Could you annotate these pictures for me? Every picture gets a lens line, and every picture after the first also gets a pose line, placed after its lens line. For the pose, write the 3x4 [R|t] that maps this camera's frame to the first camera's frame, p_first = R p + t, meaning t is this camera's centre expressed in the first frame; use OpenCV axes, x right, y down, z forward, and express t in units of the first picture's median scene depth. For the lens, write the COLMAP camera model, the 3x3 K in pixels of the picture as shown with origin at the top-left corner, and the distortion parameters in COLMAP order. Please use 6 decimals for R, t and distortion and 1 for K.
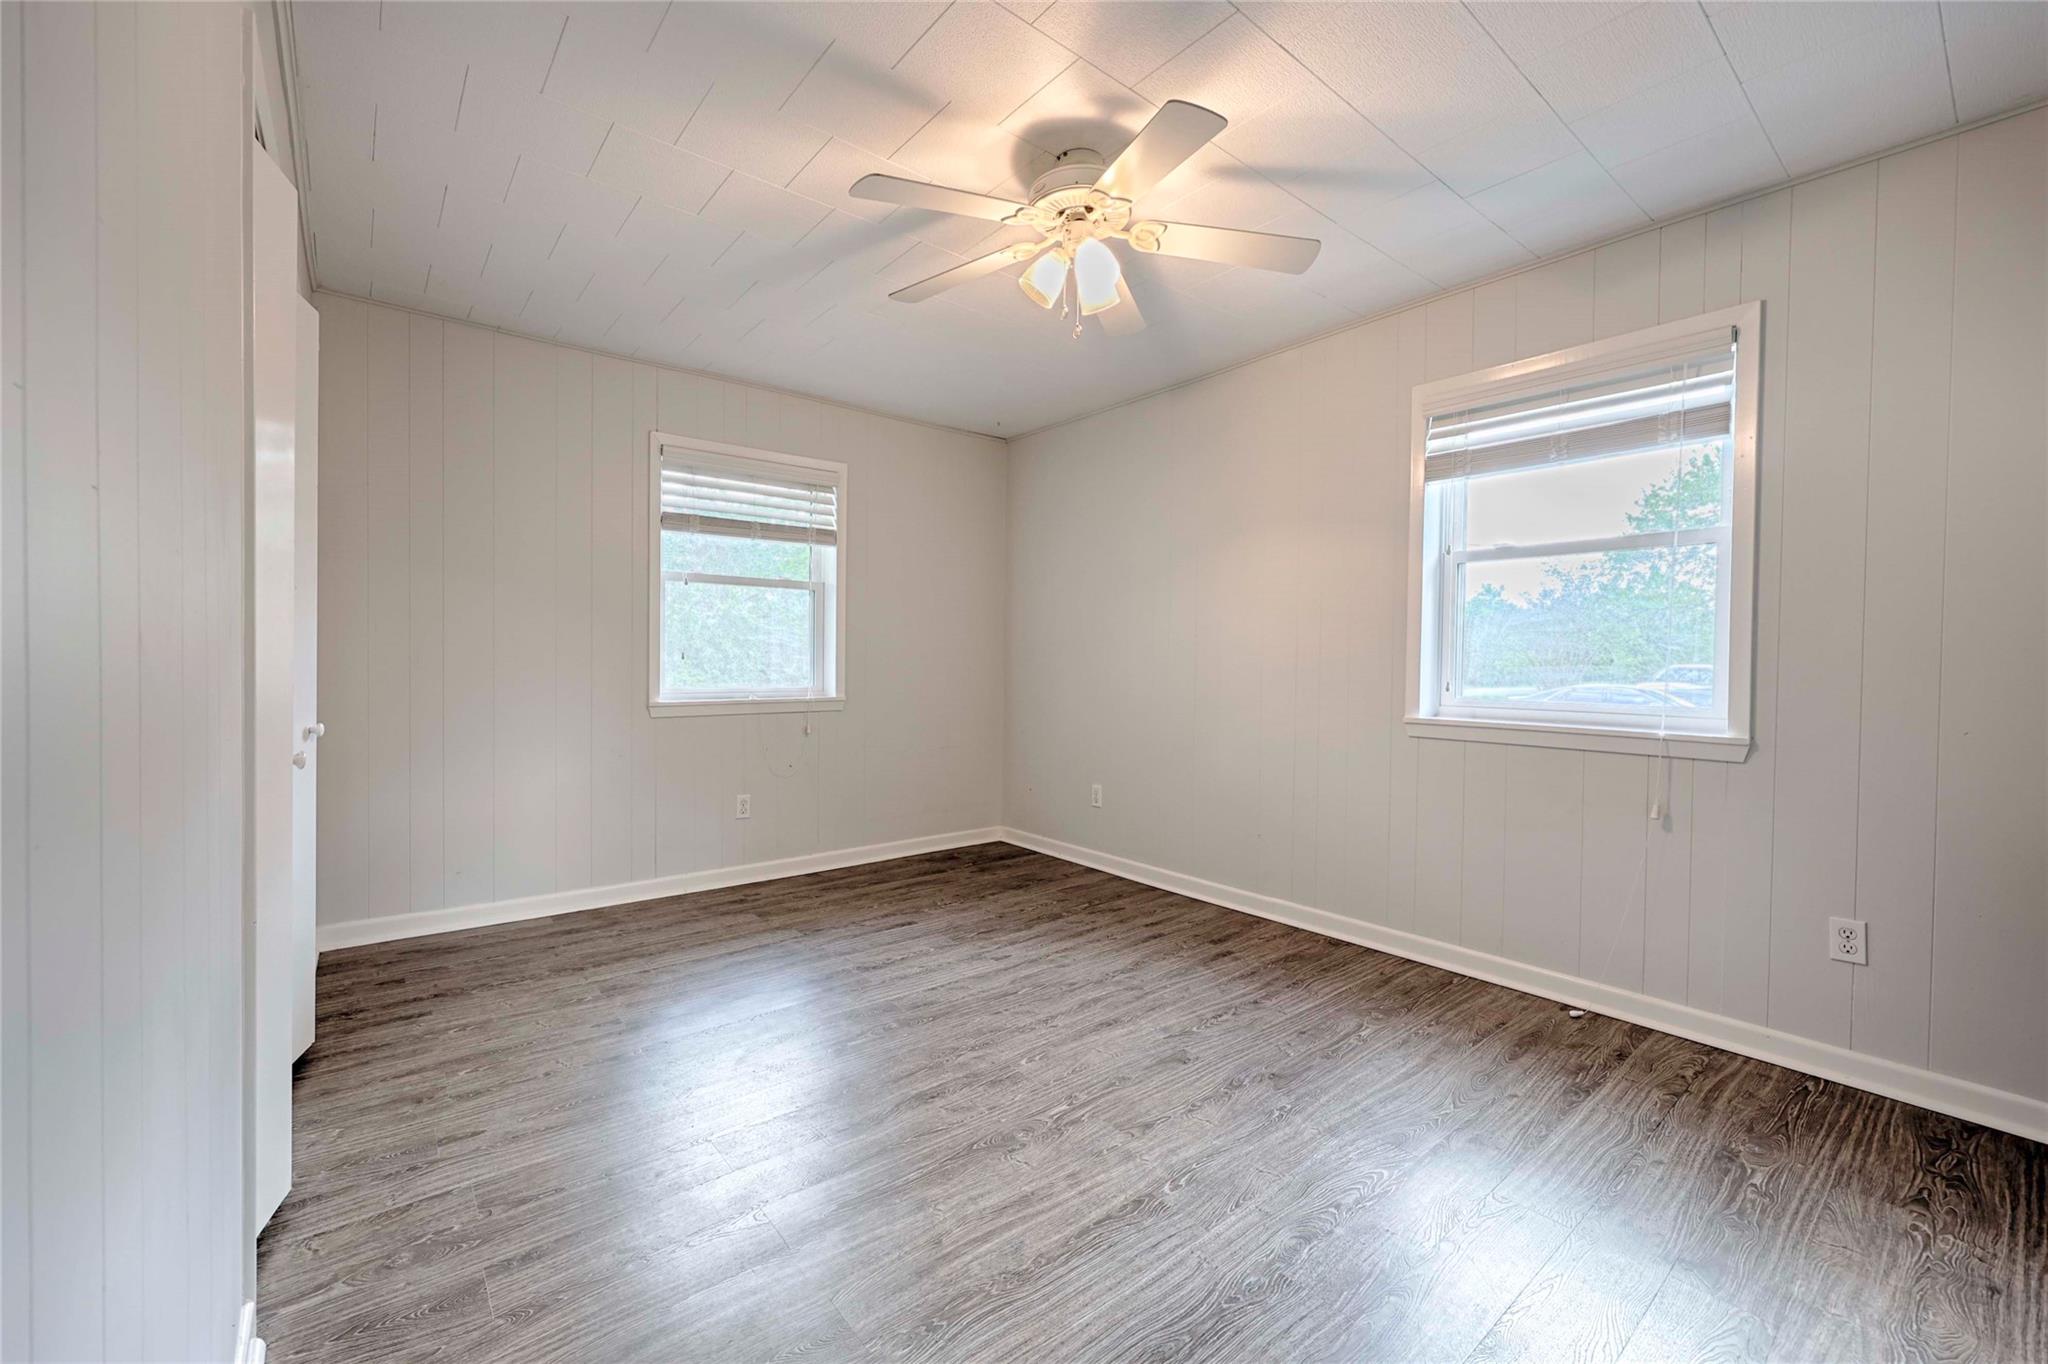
lens RADIAL K [[827.6, 0, 1018.3], [0, 827.6, 672.4], [0, 0, 1]] dist [-0.001268, -0.000514]
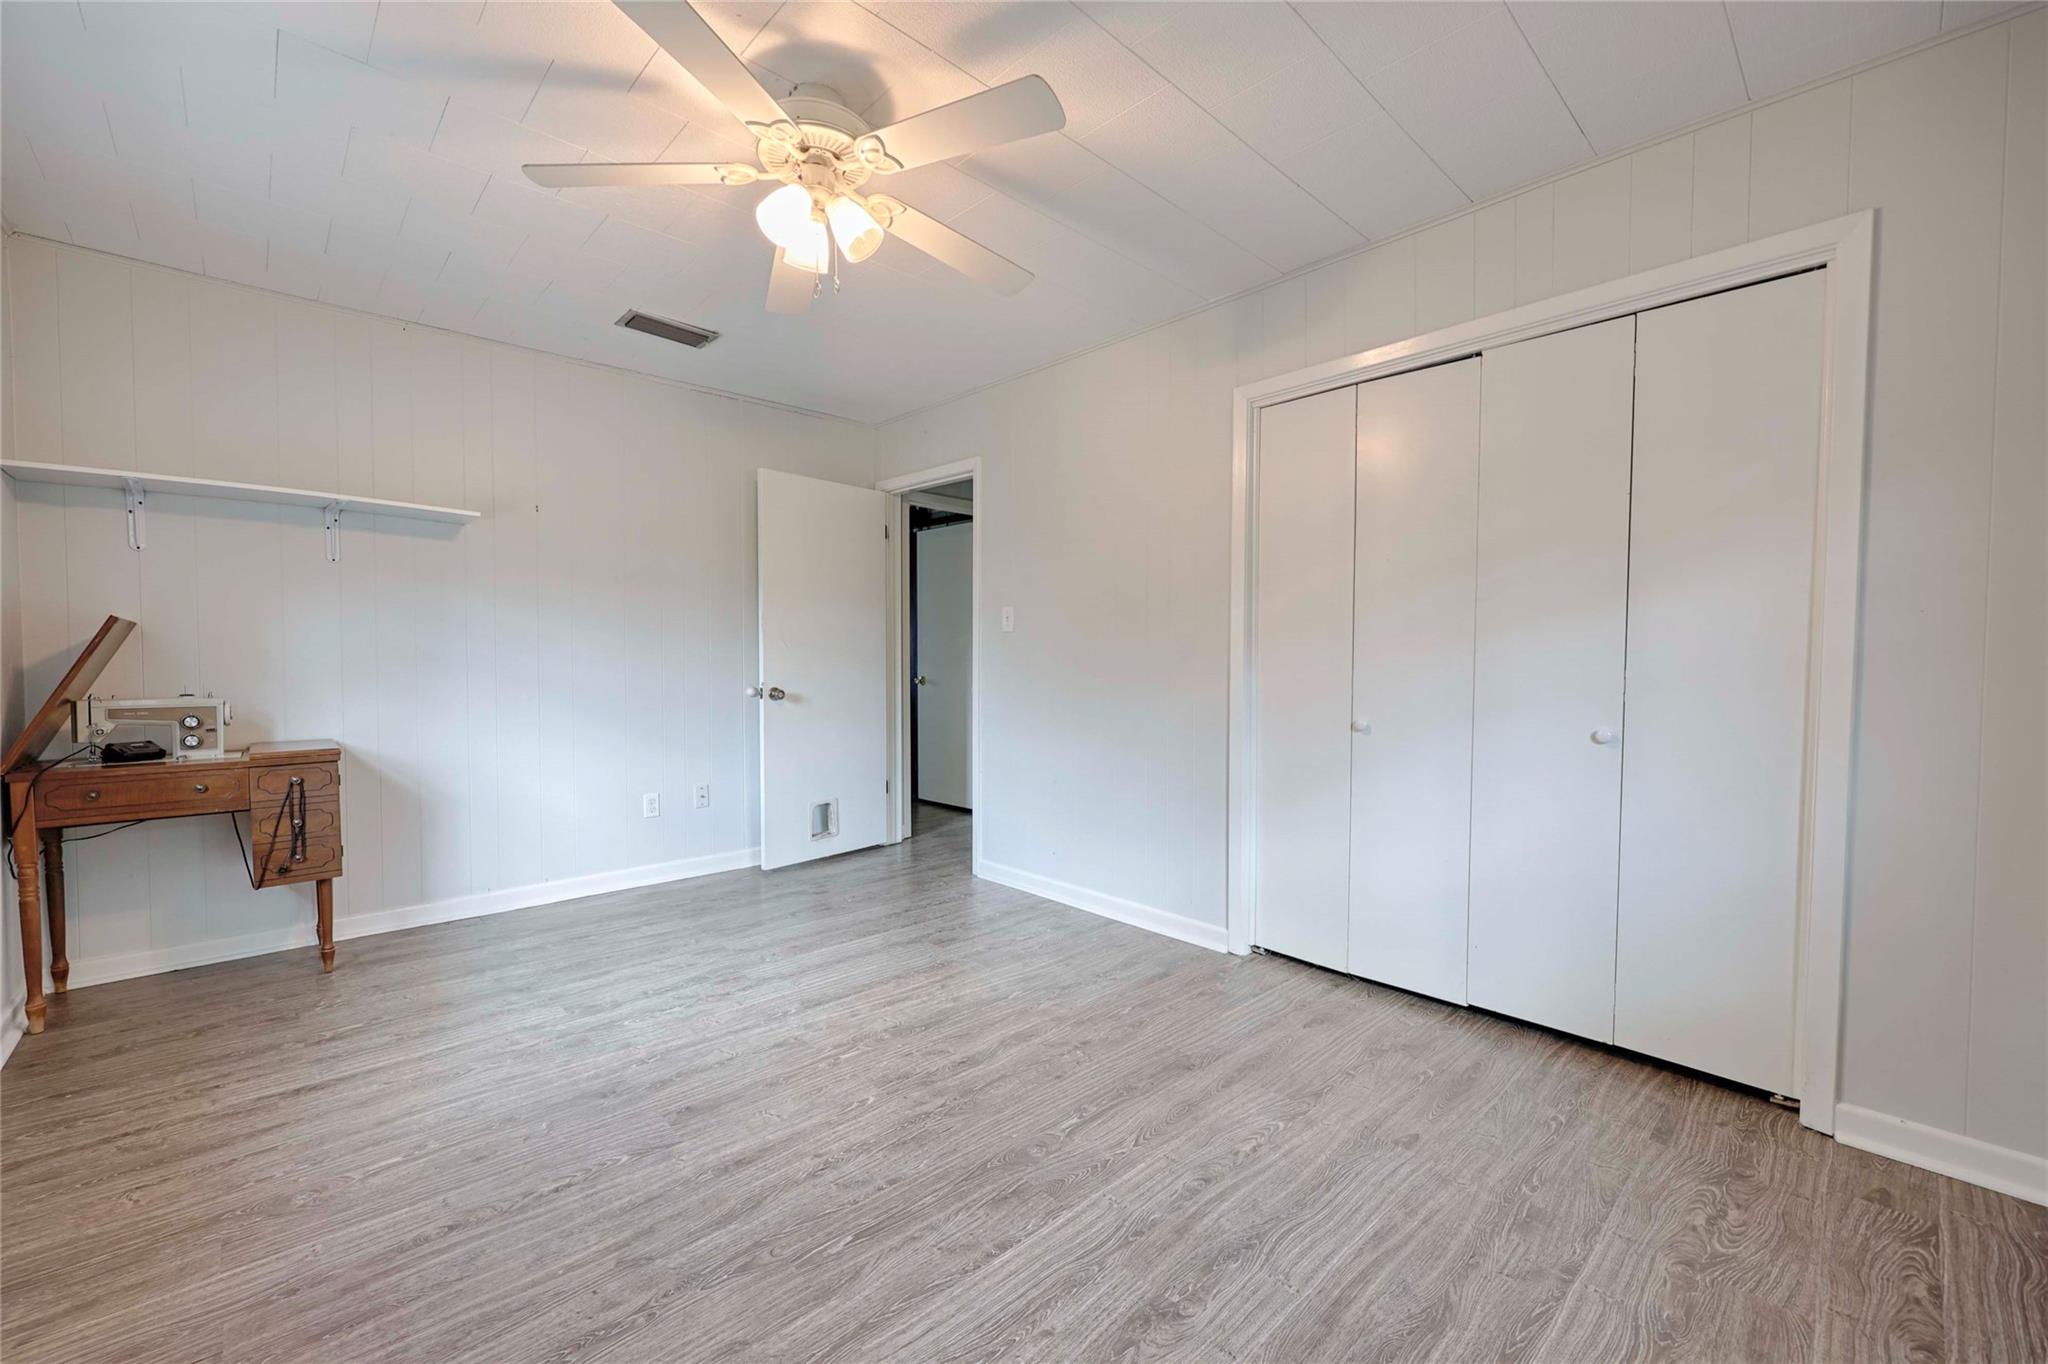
lens RADIAL K [[827.6, 0, 1020.1], [0, 827.6, 680.9], [0, 0, 1]] dist [-0.001268, -0.000514]
pose [[-0.997119, -0.012284, -0.074845, -0.082298], [-0.015591, 0.998921, 0.043750, -0.032257], [0.074227, 0.044791, -0.996235, 1.870745]]
